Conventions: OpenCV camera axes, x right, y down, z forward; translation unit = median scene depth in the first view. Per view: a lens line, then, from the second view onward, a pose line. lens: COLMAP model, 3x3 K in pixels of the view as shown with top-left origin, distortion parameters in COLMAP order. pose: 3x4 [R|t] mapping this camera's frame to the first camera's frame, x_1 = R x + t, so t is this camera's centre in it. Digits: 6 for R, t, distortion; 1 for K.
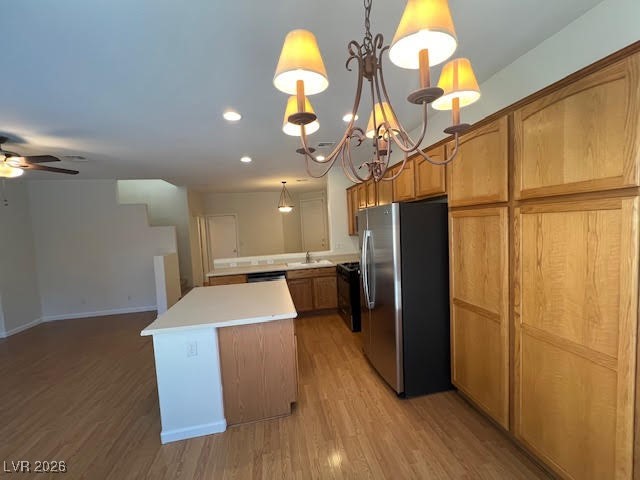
lens RADIAL K [[257.0, 0, 317.4], [0, 257.0, 241.7], [0, 0, 1]] dist [-0.002692, -0.000256]
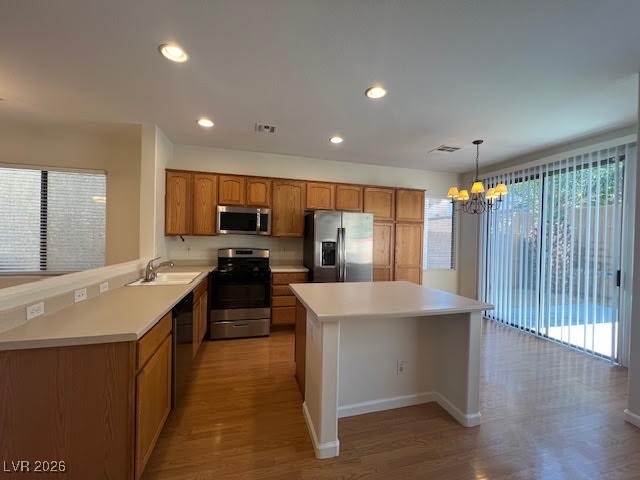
lens RADIAL K [[257.0, 0, 320.3], [0, 257.0, 242.1], [0, 0, 1]] dist [-0.002692, -0.000256]
pose [[-0.083784, 0.032618, 0.995950, -0.631601], [0.048950, 0.998392, -0.028580, 0.034605], [-0.995281, 0.046357, -0.085246, 0.673790]]
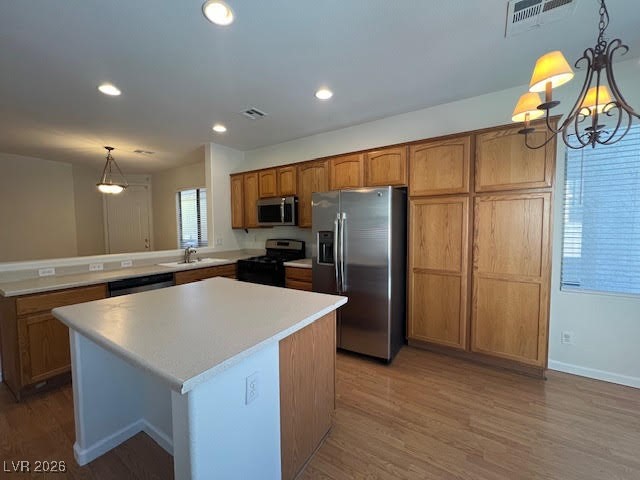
lens RADIAL K [[257.0, 0, 320.6], [0, 257.0, 241.4], [0, 0, 1]] dist [-0.002692, -0.000256]
pose [[0.681698, 0.007615, 0.731594, -0.318578], [0.020224, 0.999368, -0.029247, 0.050882], [-0.731354, 0.034734, 0.681113, 0.208266]]
